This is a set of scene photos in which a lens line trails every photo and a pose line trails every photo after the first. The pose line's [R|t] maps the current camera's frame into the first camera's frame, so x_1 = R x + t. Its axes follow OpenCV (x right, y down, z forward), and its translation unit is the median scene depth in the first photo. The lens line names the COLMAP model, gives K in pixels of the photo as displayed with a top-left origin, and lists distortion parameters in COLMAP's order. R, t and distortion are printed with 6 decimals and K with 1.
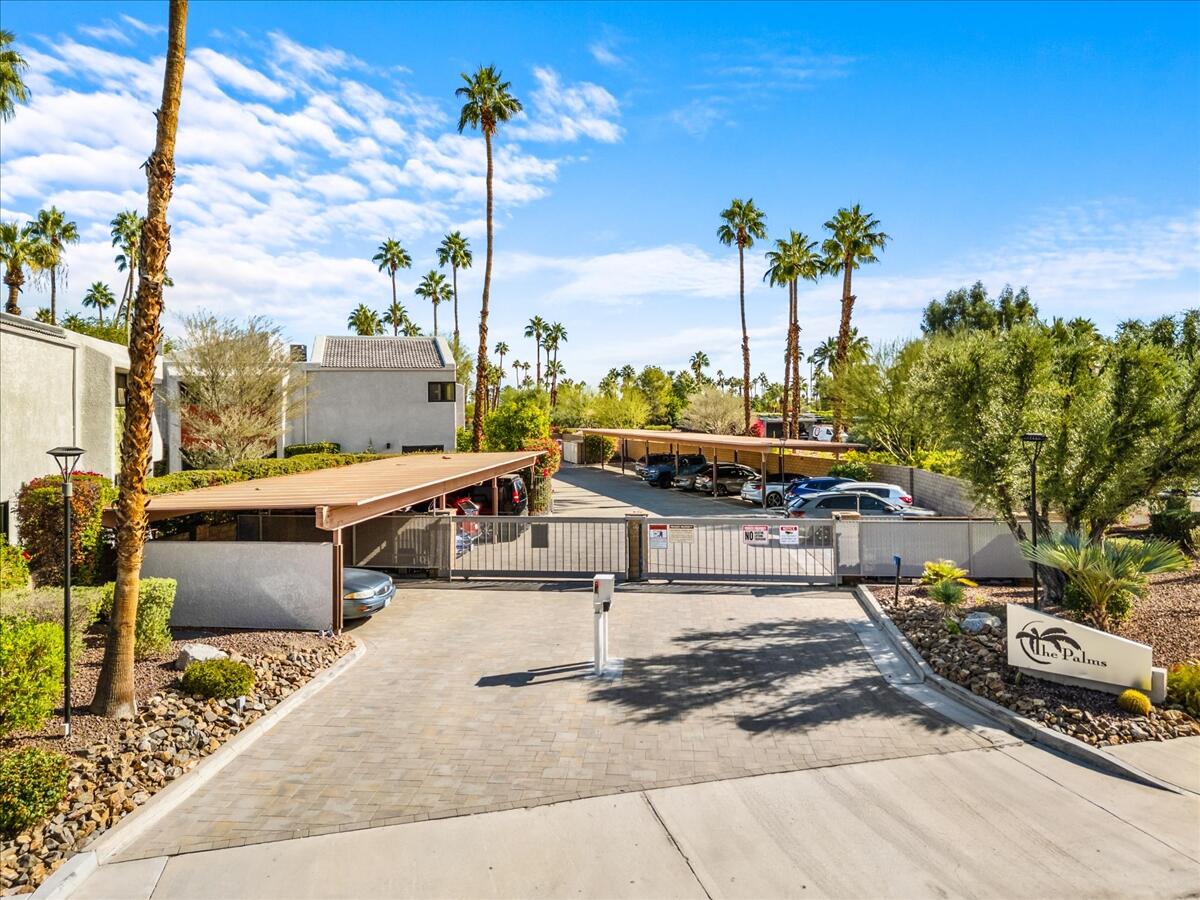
lens RADIAL K [[865.6, 0, 601.2], [0, 865.6, 404.5], [0, 0, 1]] dist [0.079226, -0.080670]
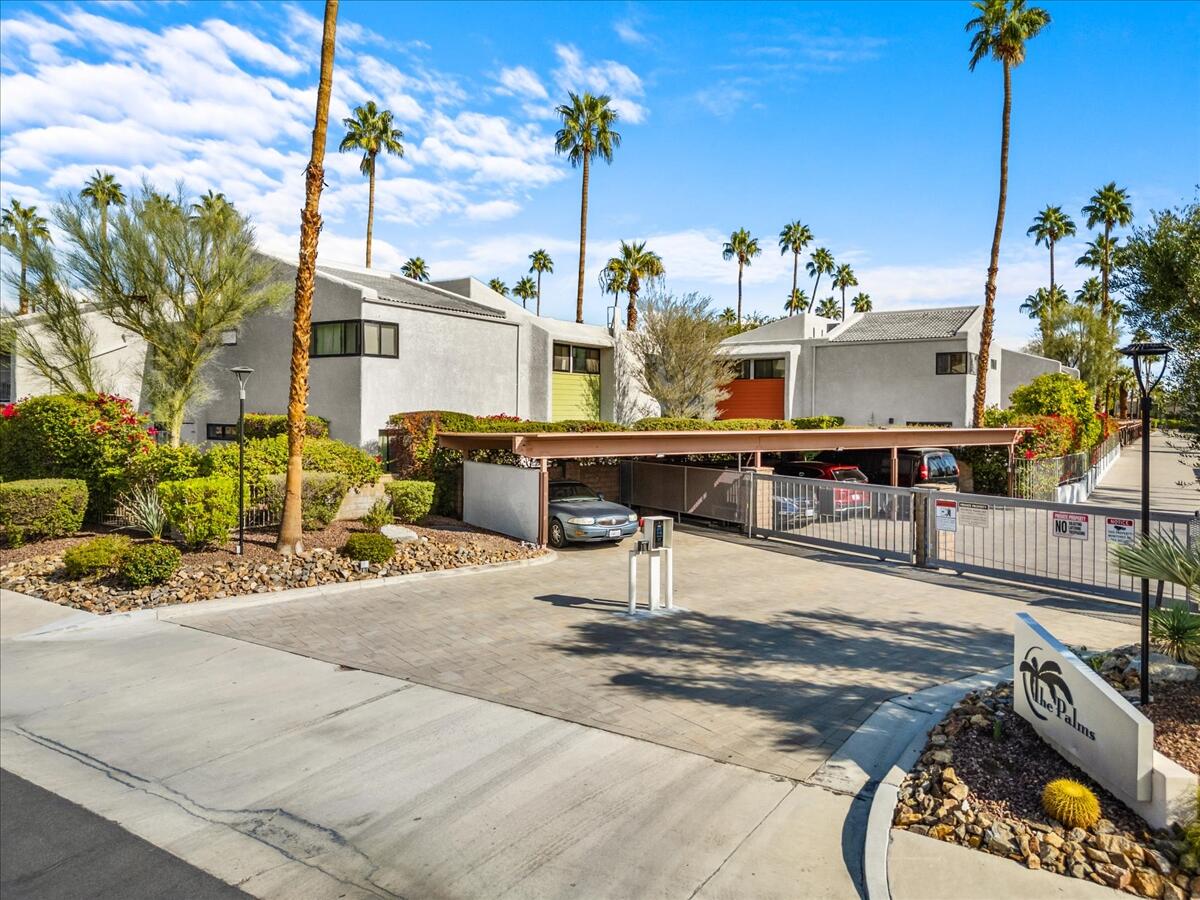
lens RADIAL K [[849.5, 0, 602.2], [0, 849.5, 418.0], [0, 0, 1]] dist [0.126338, -0.181299]
pose [[0.657215, 0.020955, -0.753412, 0.453952], [-0.009046, 0.999761, 0.019916, 0.048855], [0.753649, -0.006273, 0.657248, 0.233843]]
